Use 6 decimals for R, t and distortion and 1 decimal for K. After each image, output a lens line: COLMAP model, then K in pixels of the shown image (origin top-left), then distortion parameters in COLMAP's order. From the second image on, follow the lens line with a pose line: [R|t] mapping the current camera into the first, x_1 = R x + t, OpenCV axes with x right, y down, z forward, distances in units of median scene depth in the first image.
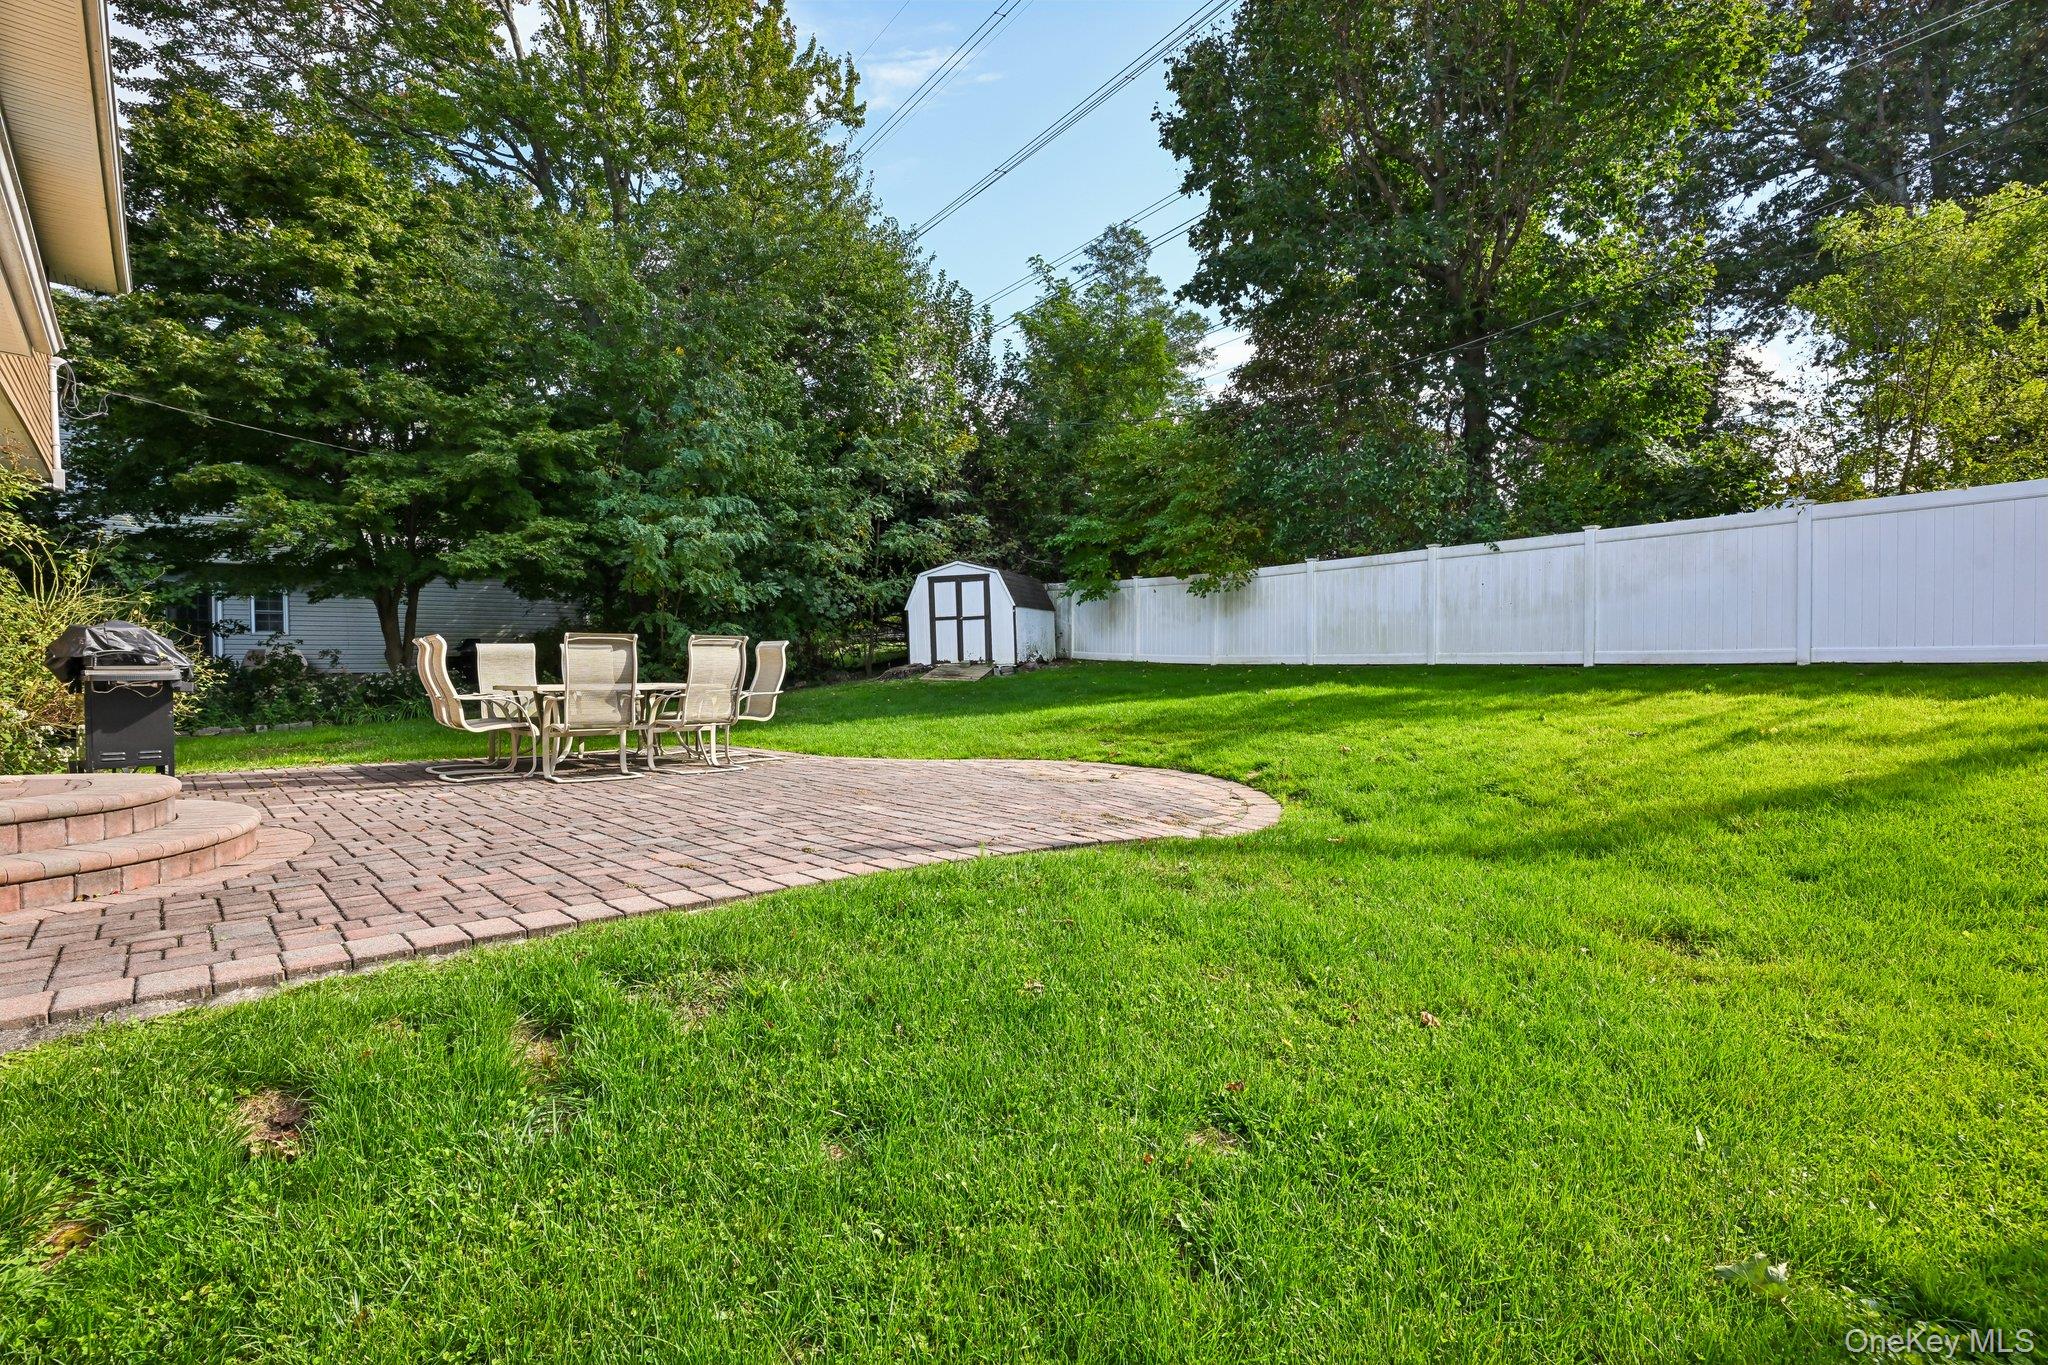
lens RADIAL K [[999.5, 0, 1026.9], [0, 999.5, 689.2], [0, 0, 1]] dist [-0.001698, 0.002380]
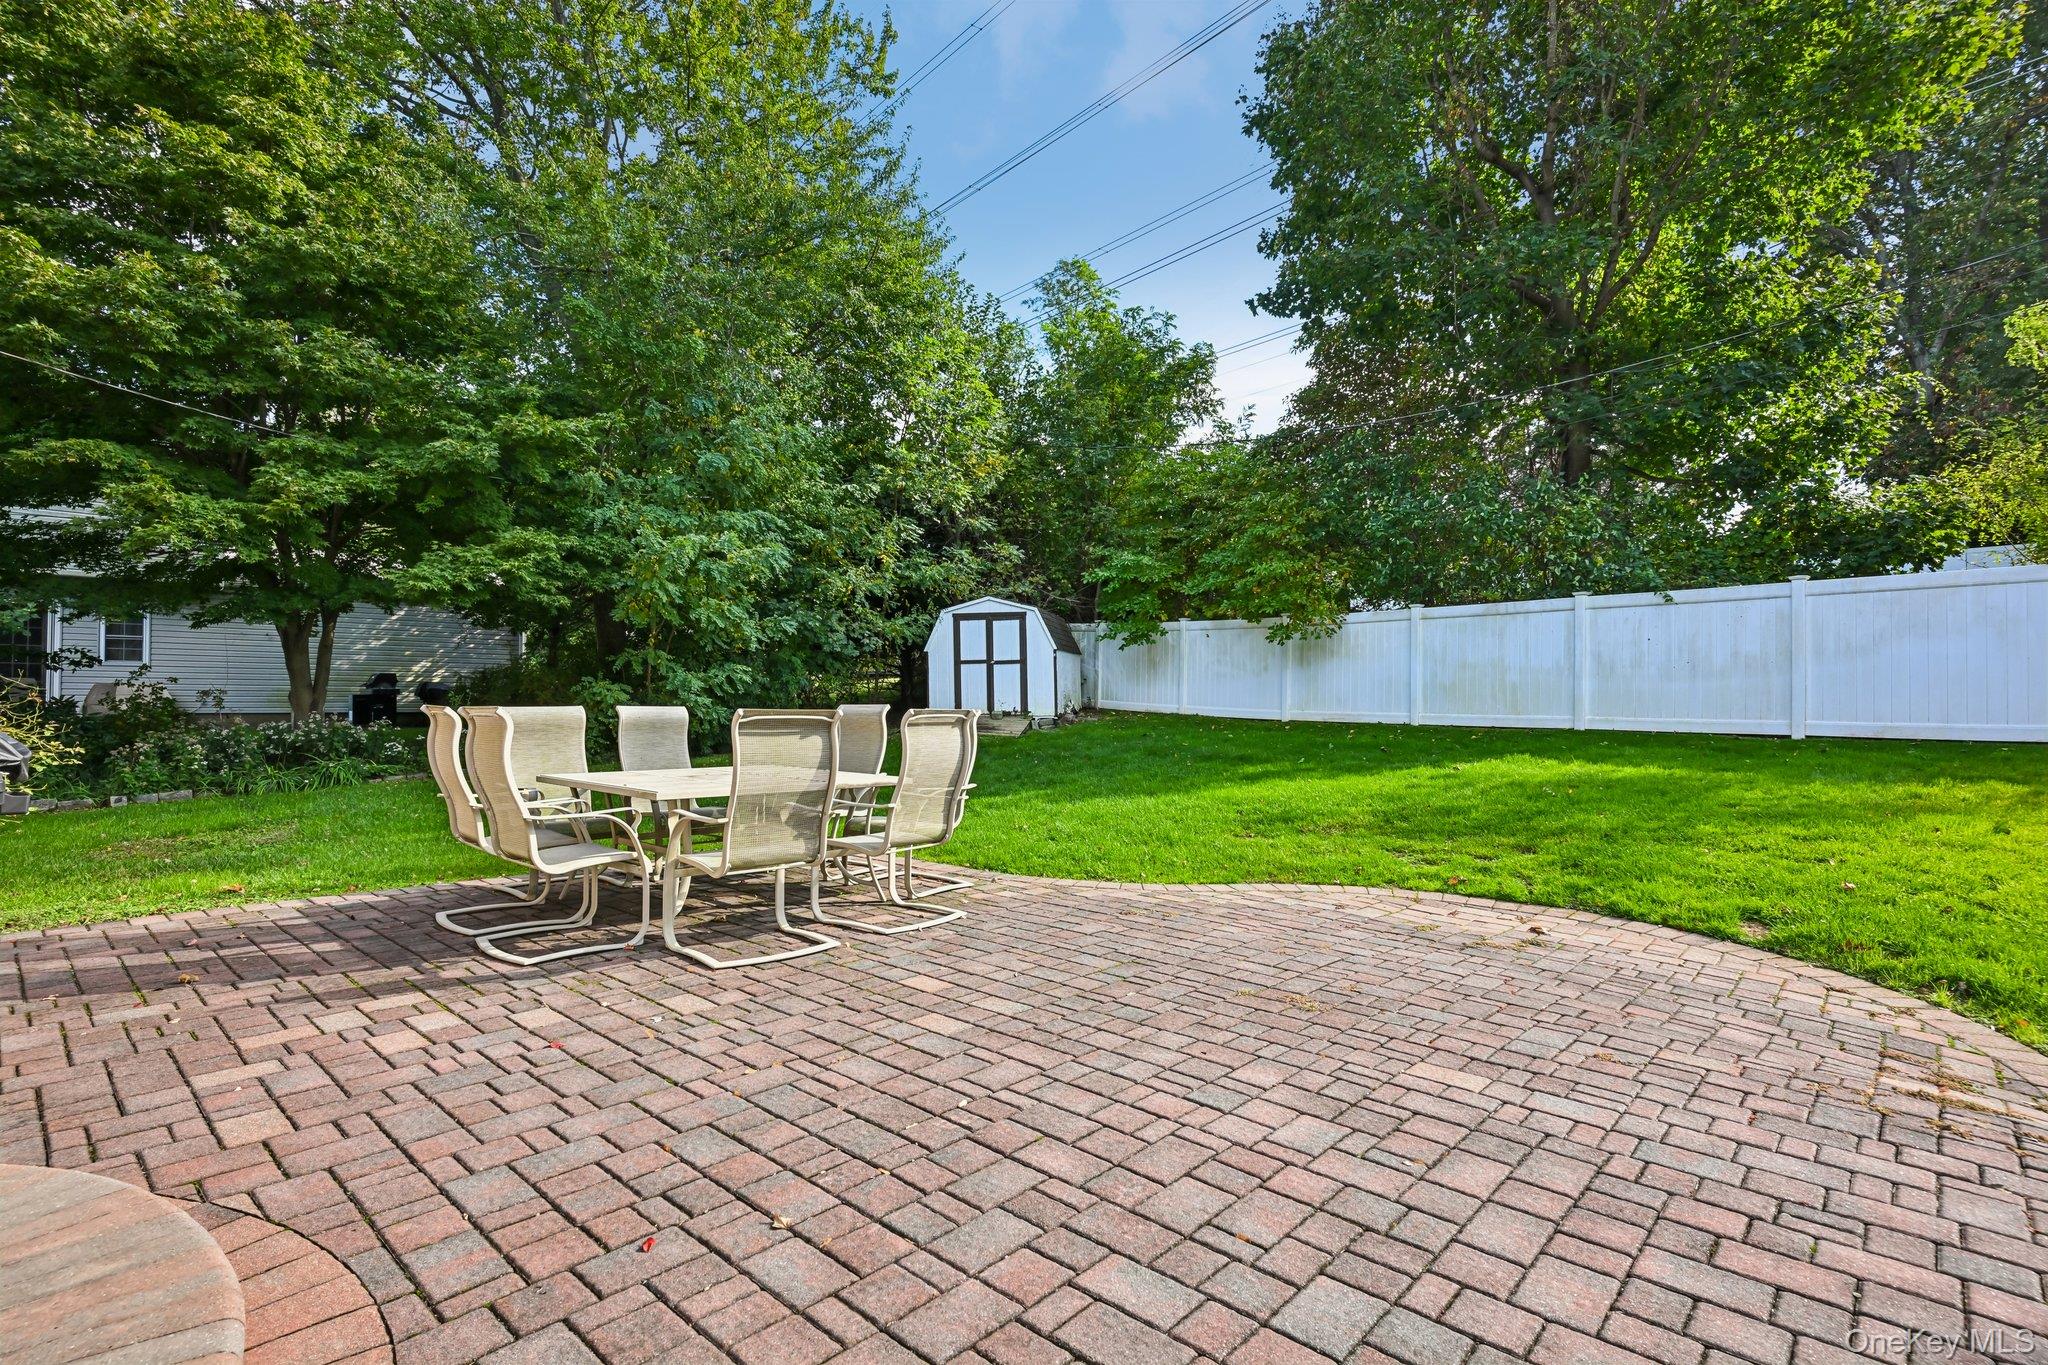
lens RADIAL K [[999.5, 0, 1029.1], [0, 999.5, 684.9], [0, 0, 1]] dist [-0.001698, 0.002380]
pose [[0.995131, 0.017329, 0.097028, -0.154772], [-0.013430, 0.999081, -0.040694, -0.021773], [-0.097644, 0.039193, 0.994449, 0.180077]]
